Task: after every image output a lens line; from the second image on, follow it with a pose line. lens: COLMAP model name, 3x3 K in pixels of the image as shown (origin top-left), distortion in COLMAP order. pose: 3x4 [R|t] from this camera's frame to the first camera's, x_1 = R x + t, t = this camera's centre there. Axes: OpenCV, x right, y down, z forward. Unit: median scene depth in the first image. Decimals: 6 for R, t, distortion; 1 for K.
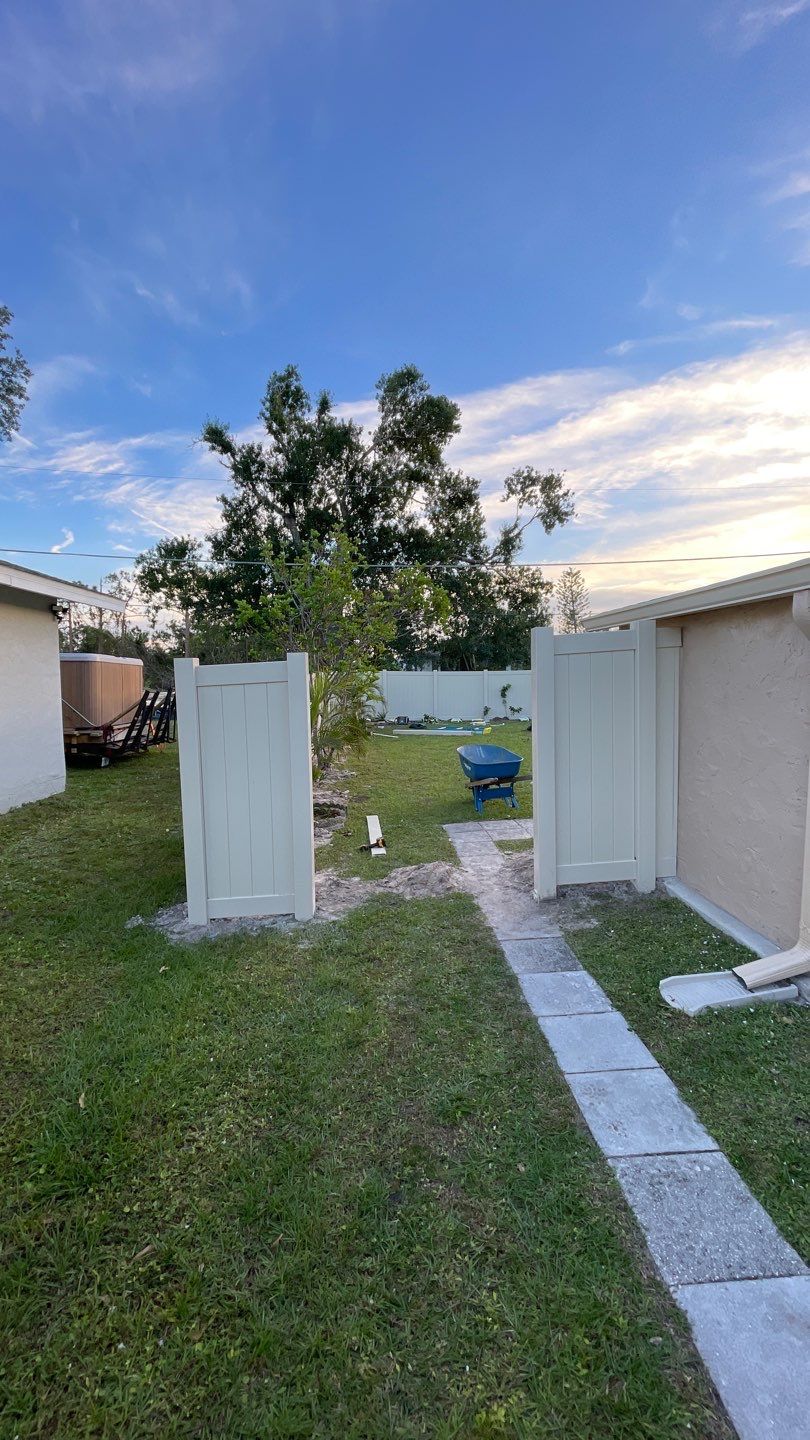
lens RADIAL K [[582.4, 0, 397.5], [0, 582.4, 717.6], [0, 0, 1]] dist [-0.008613, -0.000503]
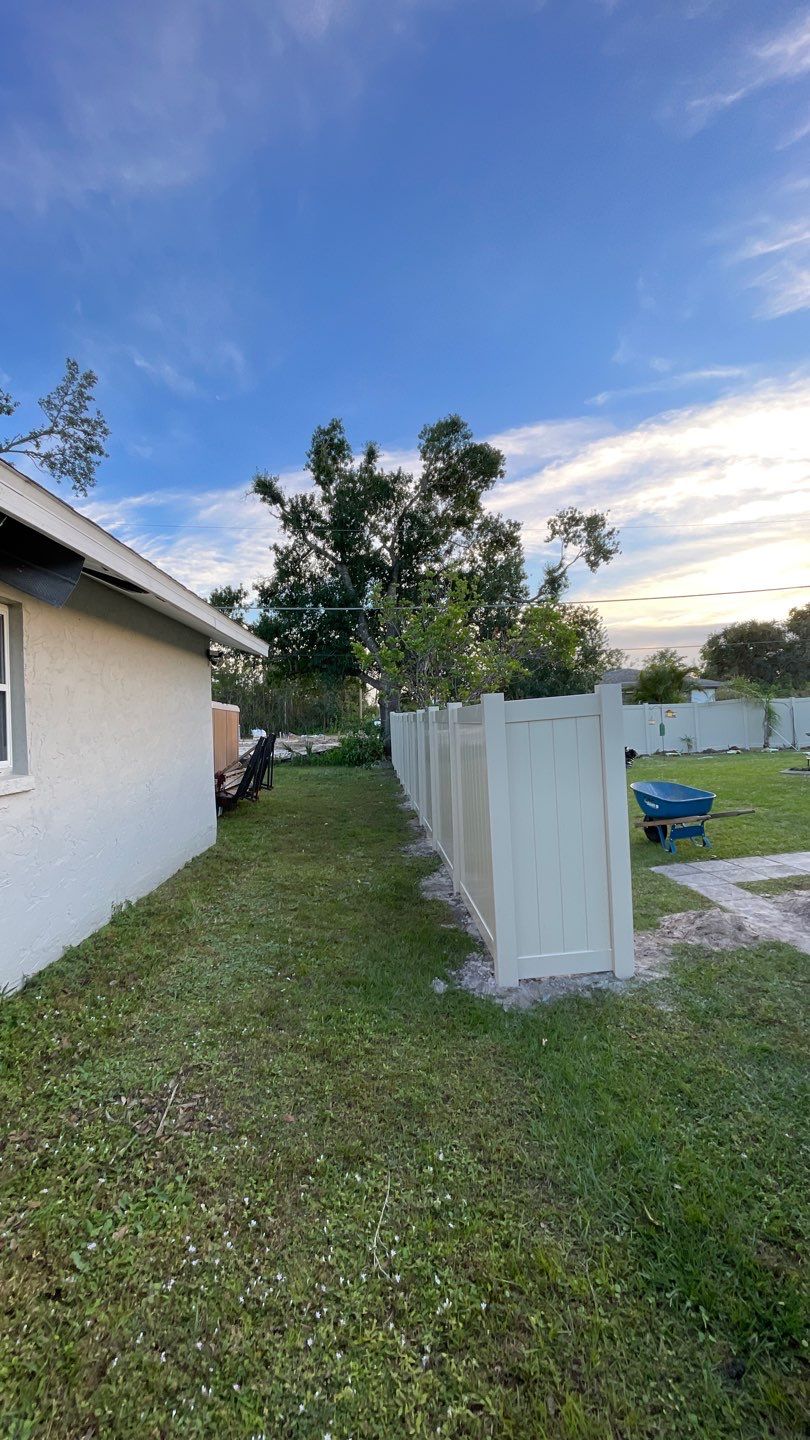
lens RADIAL K [[582.4, 0, 397.5], [0, 582.4, 717.6], [0, 0, 1]] dist [-0.008613, -0.000503]
pose [[0.999541, -0.029412, -0.007286, -0.082953], [0.028796, 0.996863, -0.073729, 0.000040], [0.009432, 0.073485, 0.997252, 0.010943]]
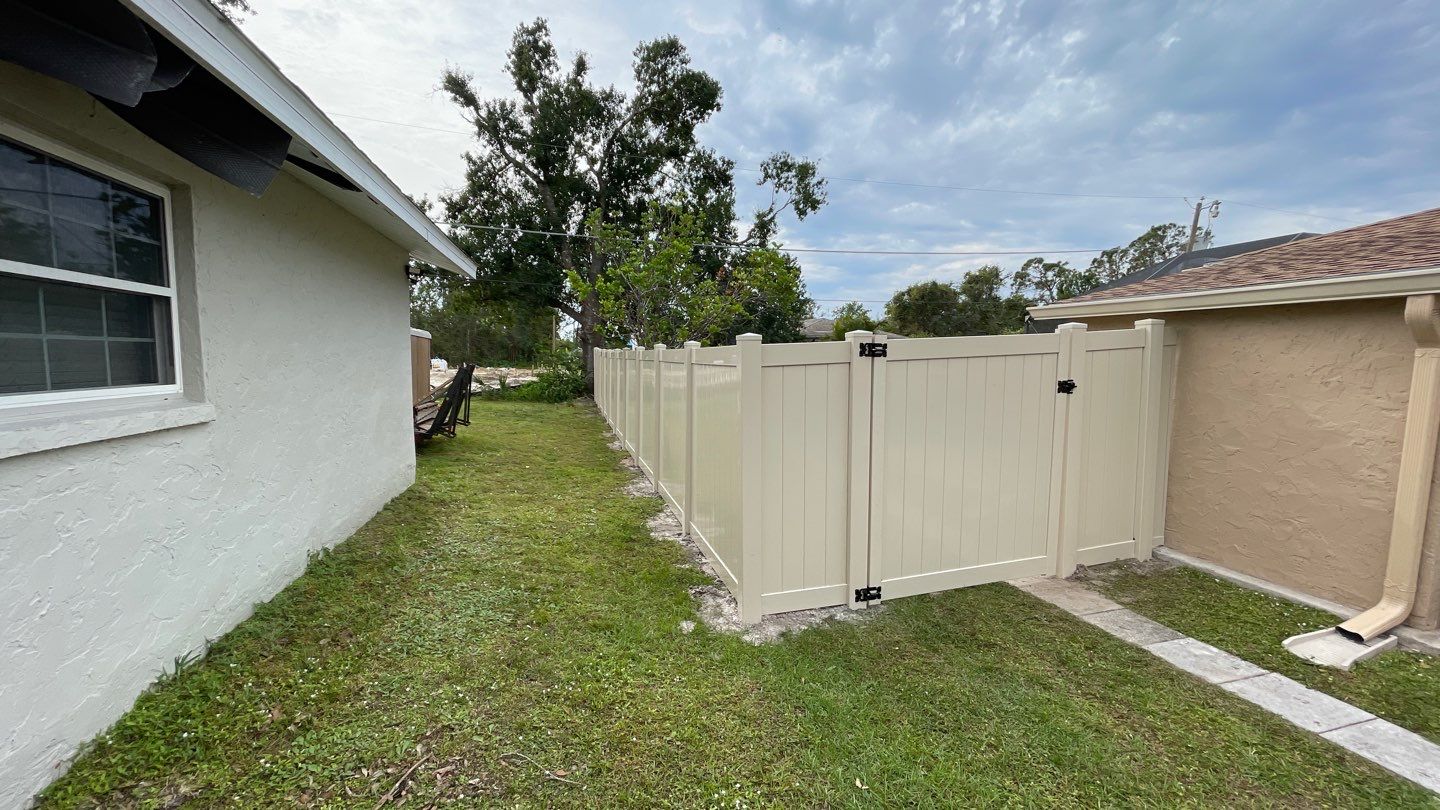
lens RADIAL K [[587.0, 0, 720.0], [0, 587.0, 405.0], [0, 0, 1]] dist [-0.004100, 0.000567]
pose [[0.977798, 0.004134, 0.209510, -0.098920], [-0.006418, 0.999927, 0.010223, -0.000217], [-0.209452, -0.011341, 0.977753, 0.016840]]
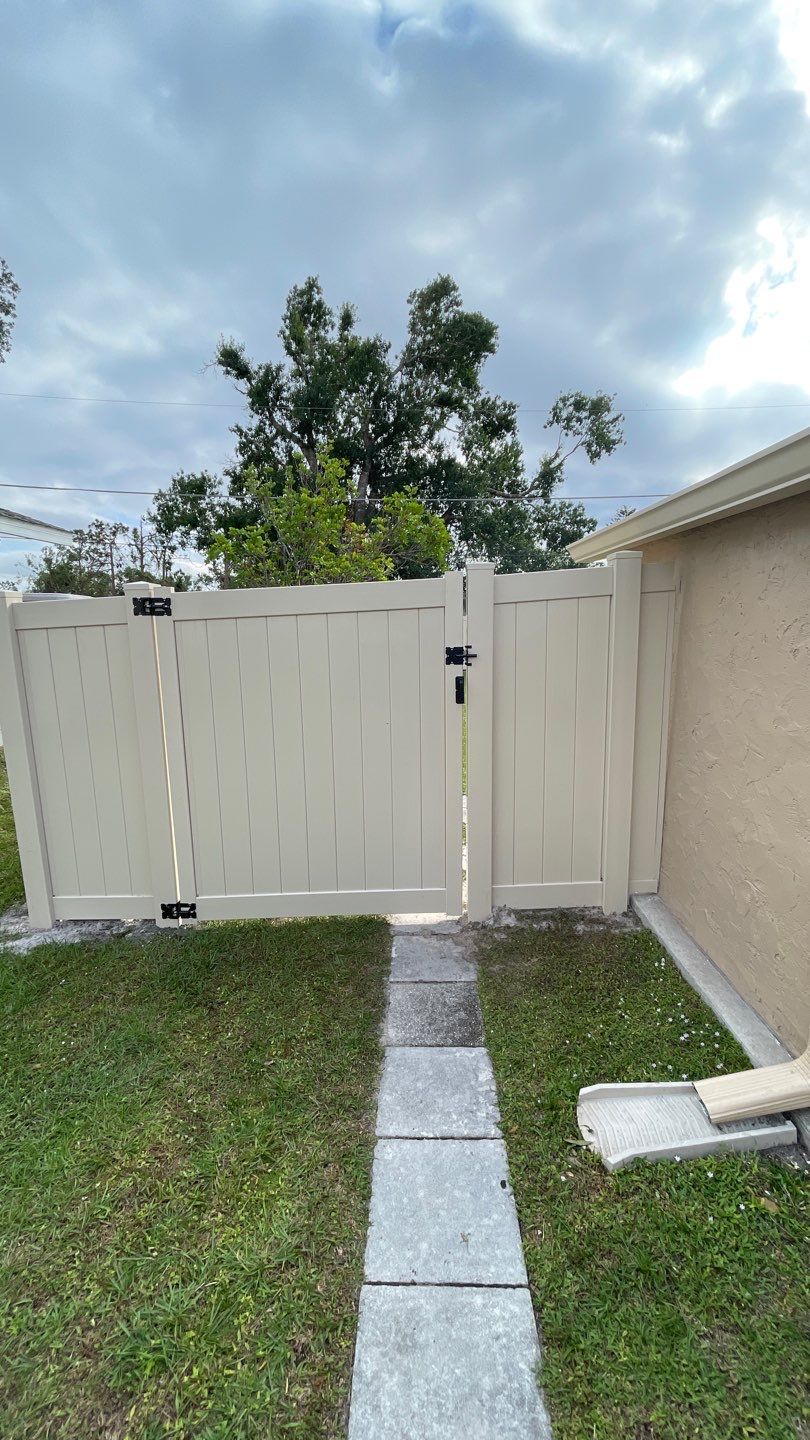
lens RADIAL K [[587.0, 0, 396.8], [0, 587.0, 711.7], [0, 0, 1]] dist [-0.004100, 0.000567]
pose [[0.996887, 0.021565, -0.075840, 0.034305], [-0.015374, 0.996571, 0.081300, -0.002577], [0.077333, -0.079881, 0.993800, 0.043061]]
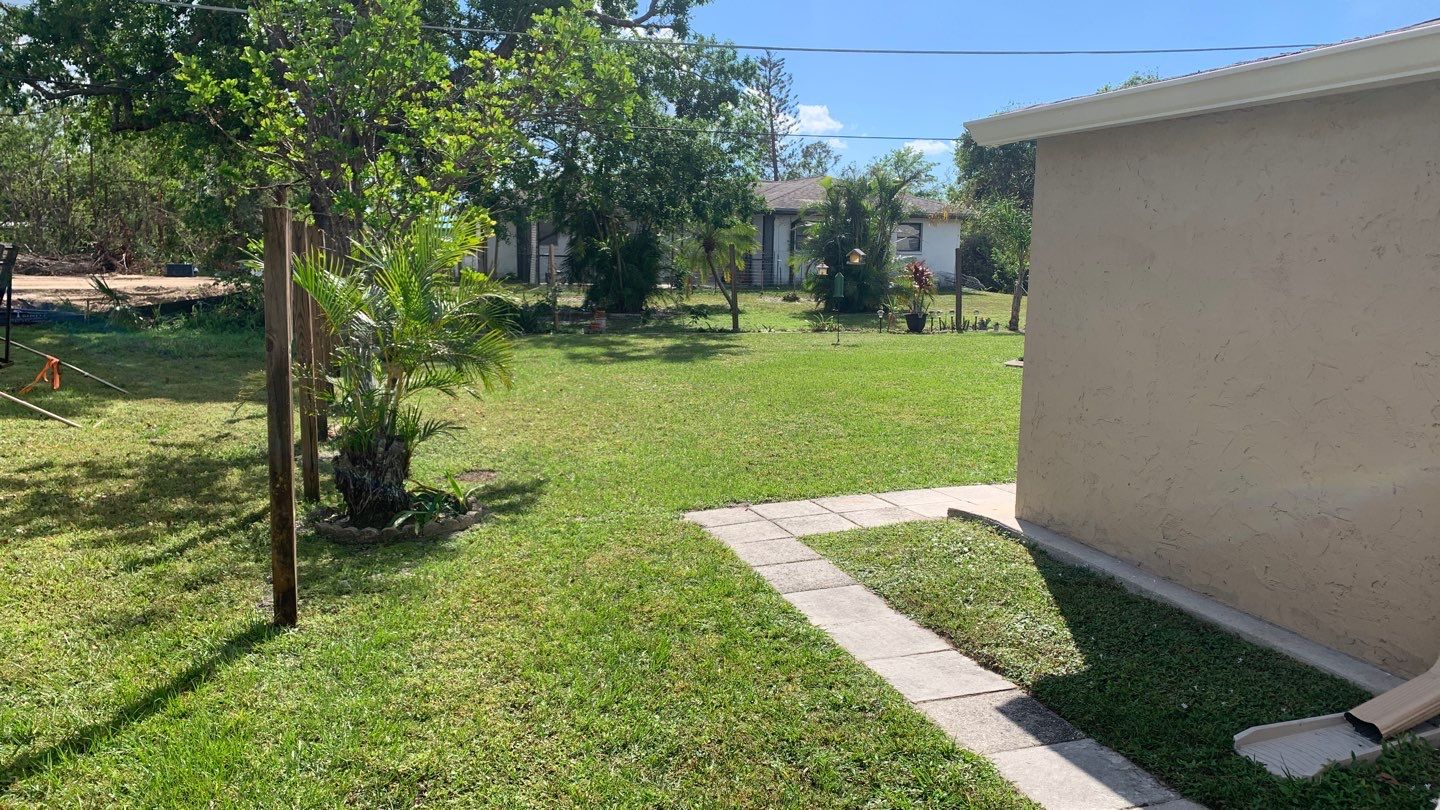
lens RADIAL K [[1103.6, 0, 720.0], [0, 1103.6, 405.0], [0, 0, 1]] dist [0.008578, -0.009398]
pose [[0.965444, -0.007172, 0.260511, -0.037505], [-0.010336, 0.997781, 0.065774, 0.006319], [-0.260404, -0.066194, 0.963228, 0.011126]]
